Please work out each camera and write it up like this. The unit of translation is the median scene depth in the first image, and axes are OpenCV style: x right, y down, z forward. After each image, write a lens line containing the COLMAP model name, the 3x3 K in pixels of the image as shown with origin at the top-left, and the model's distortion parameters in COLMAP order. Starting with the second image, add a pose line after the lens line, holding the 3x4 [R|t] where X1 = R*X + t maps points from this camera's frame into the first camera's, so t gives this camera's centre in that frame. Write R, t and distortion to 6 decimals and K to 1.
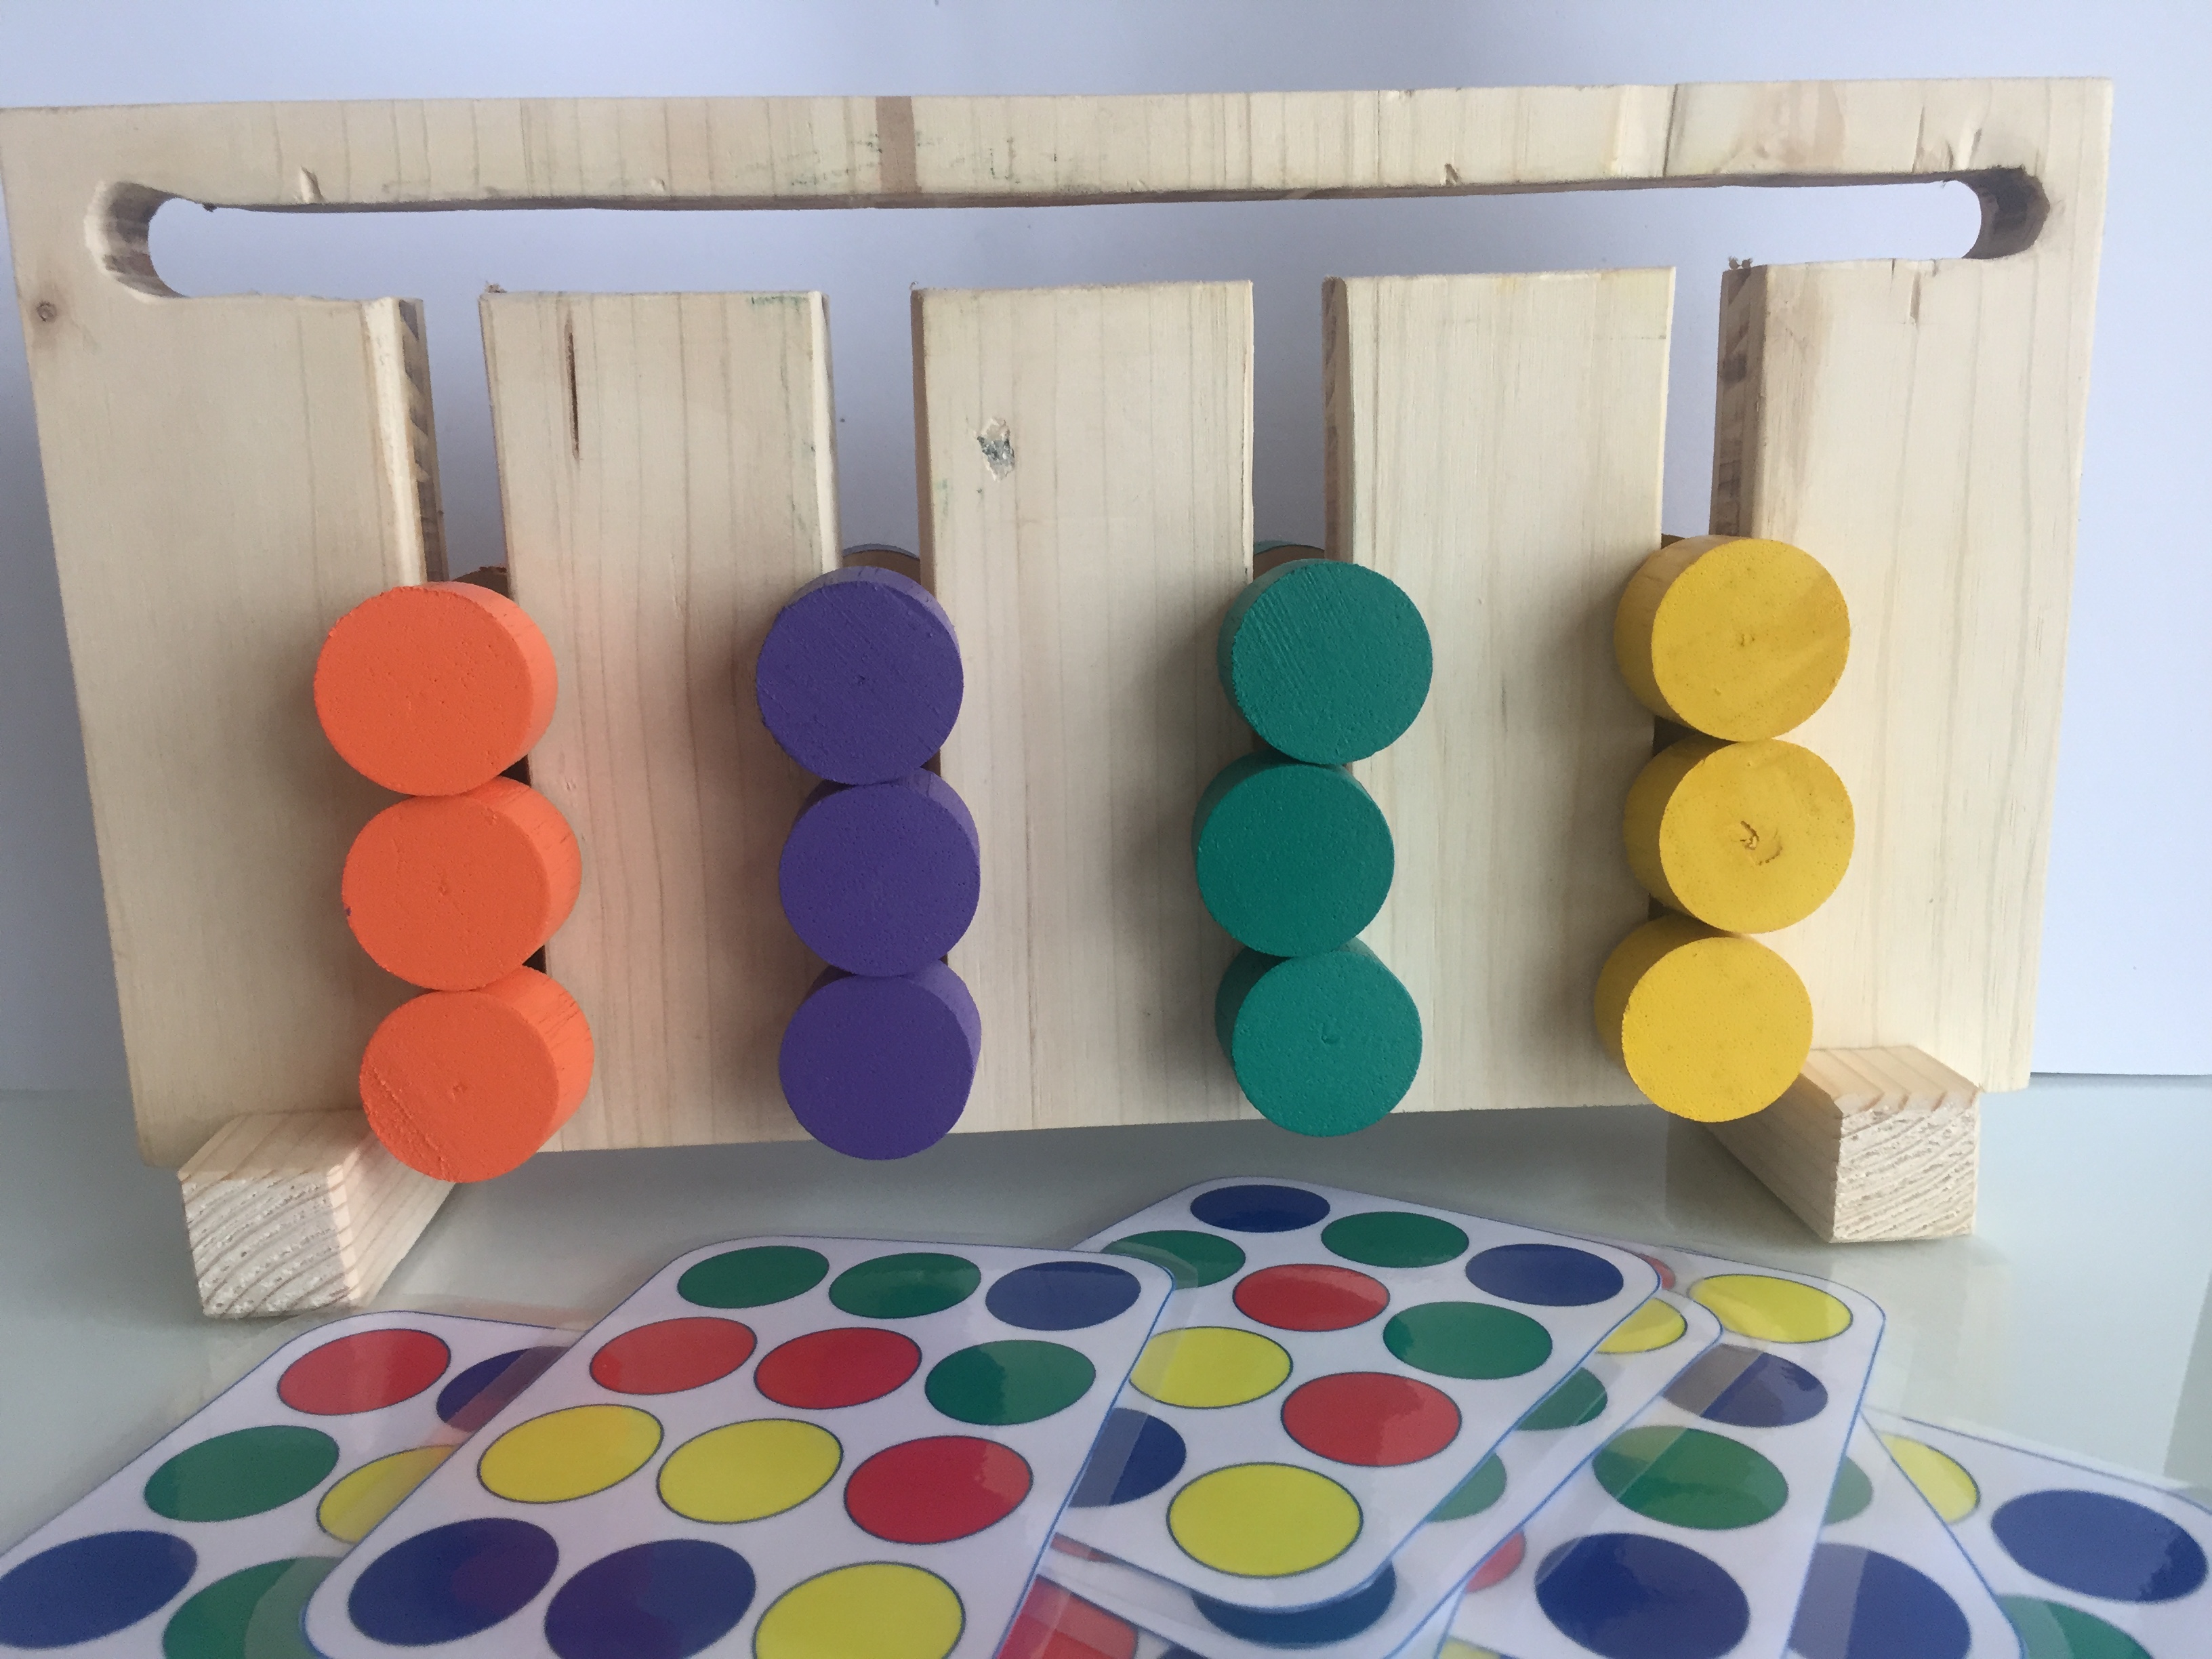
lens RADIAL K [[2022.0, 0, 1066.6], [0, 2022.0, 762.0], [0, 0, 1]] dist [0.145317, -0.242379]
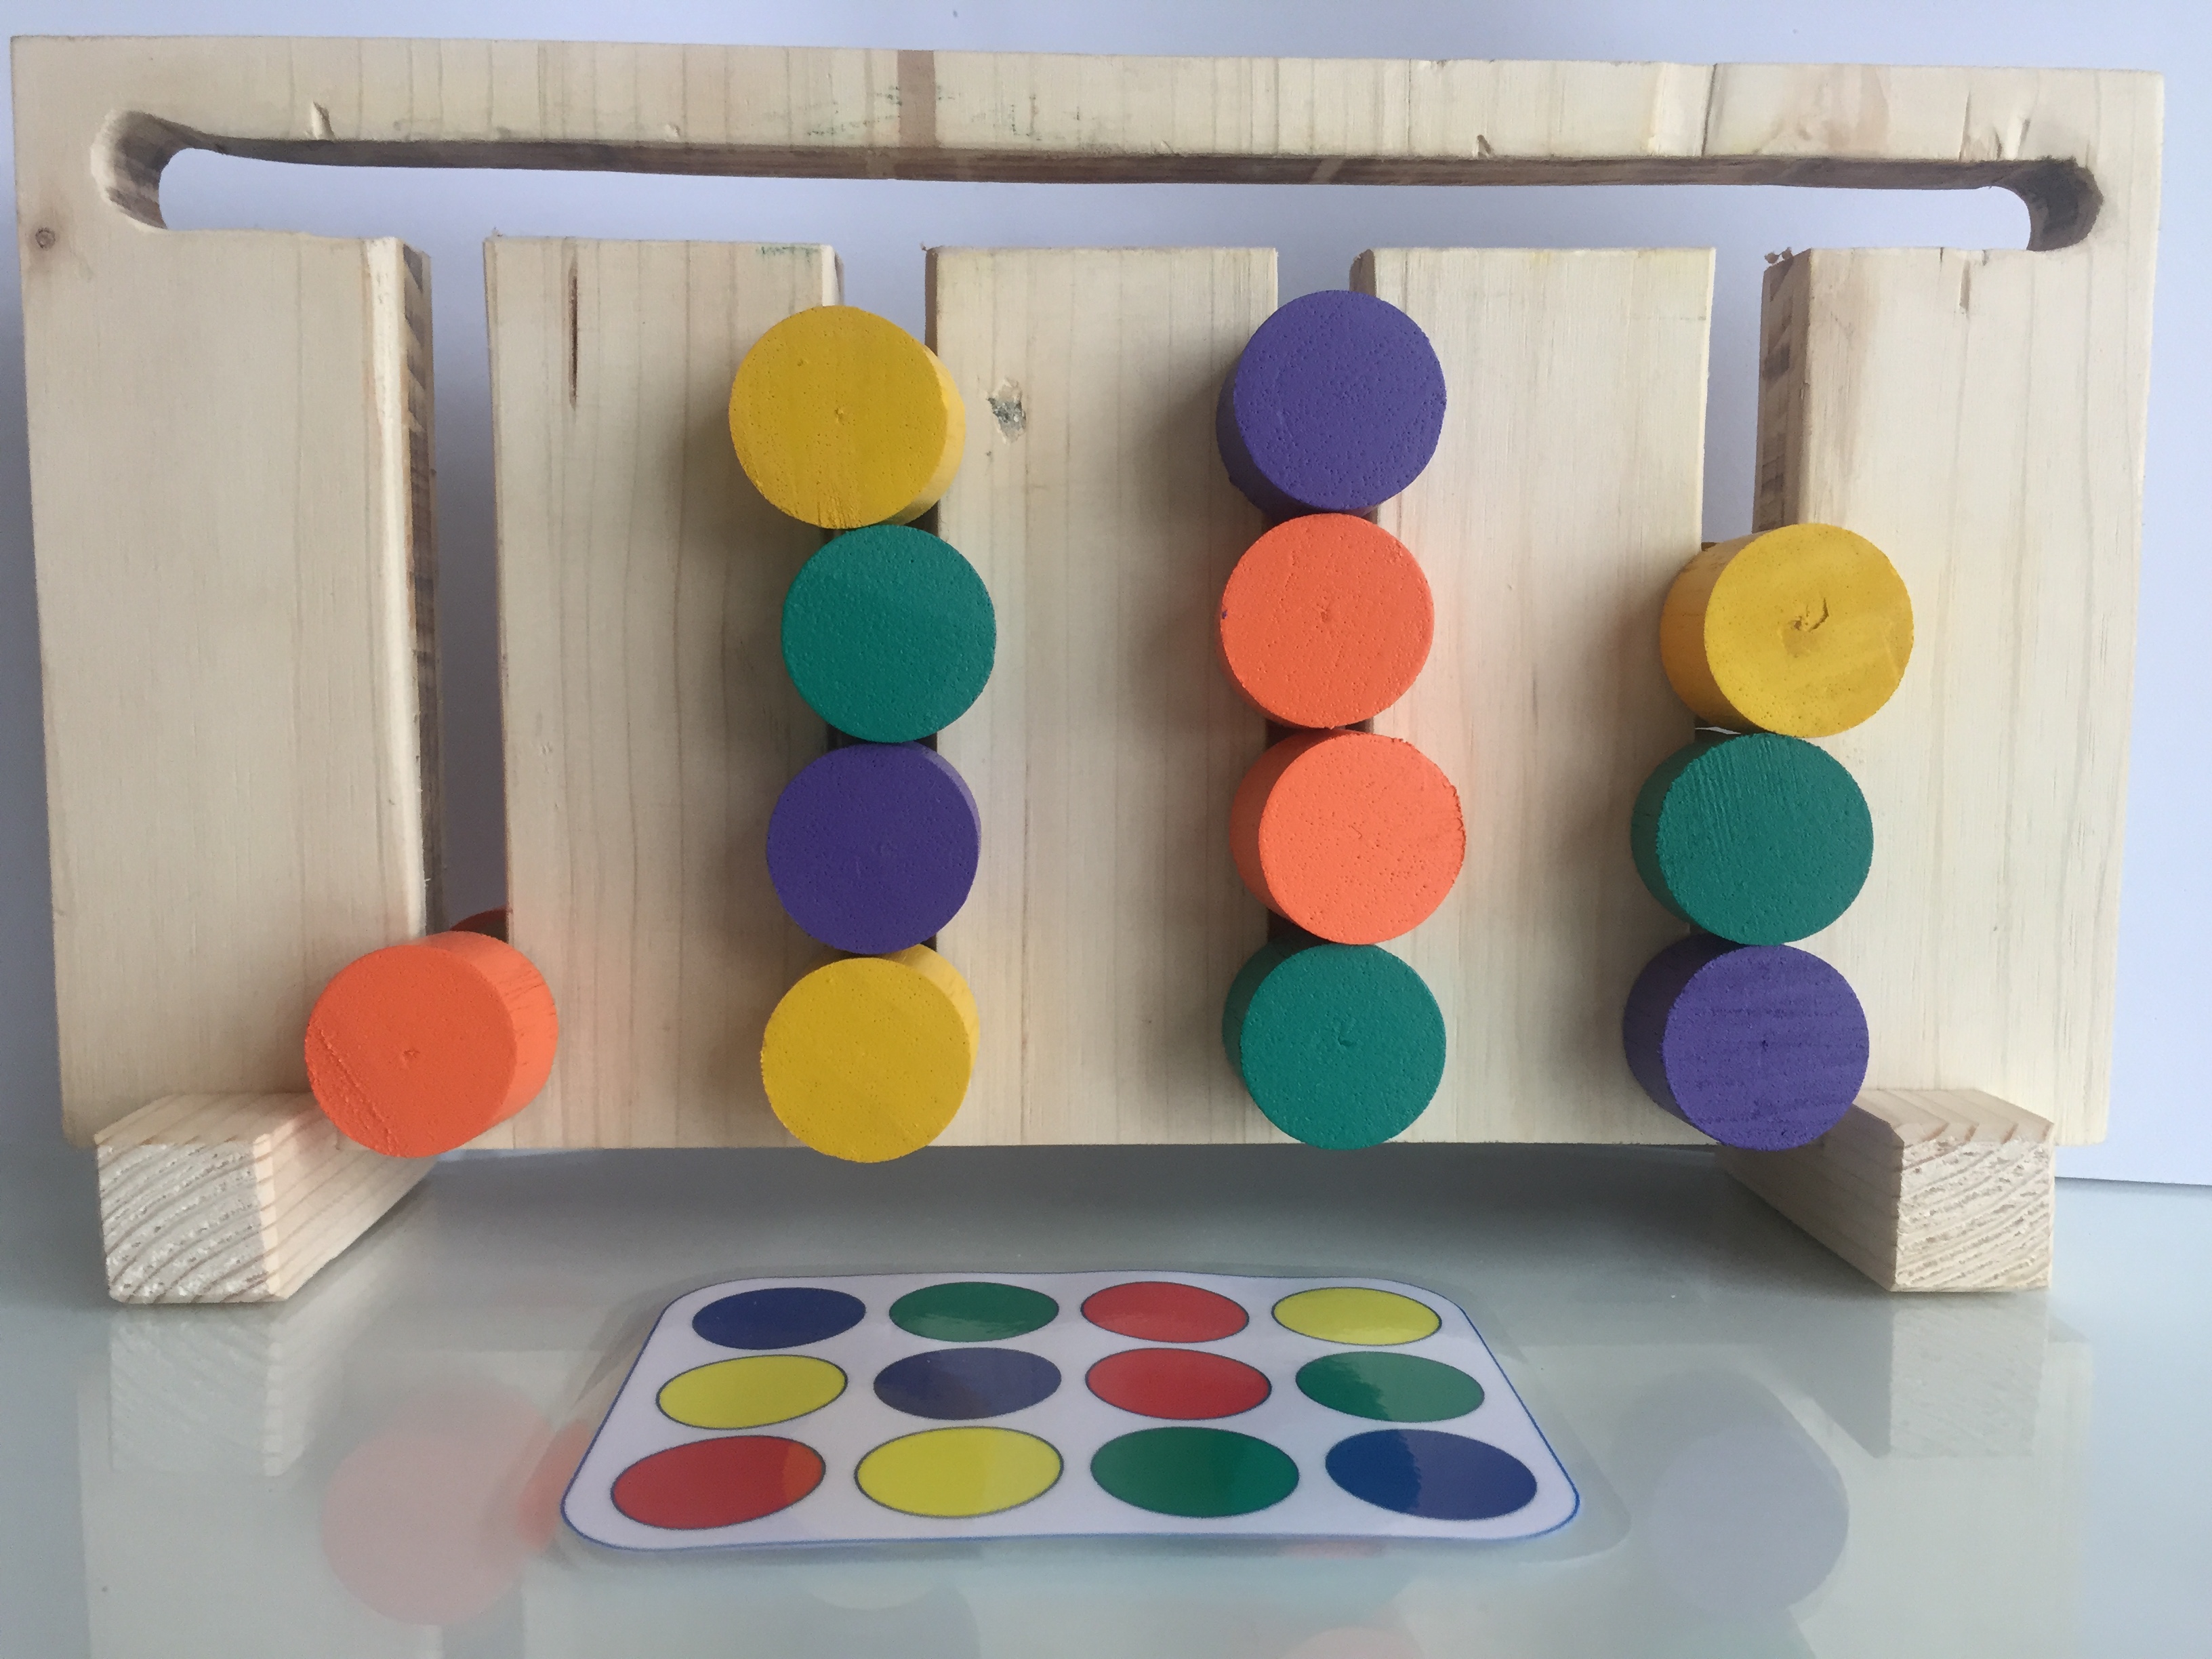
lens RADIAL K [[2022.0, 0, 1066.6], [0, 2022.0, 762.0], [0, 0, 1]] dist [0.145317, -0.242379]
pose [[0.999286, 0.032367, -0.019507, 0.017726], [-0.034561, 0.991516, -0.125303, 0.131703], [0.015285, 0.125888, 0.991927, 0.064679]]
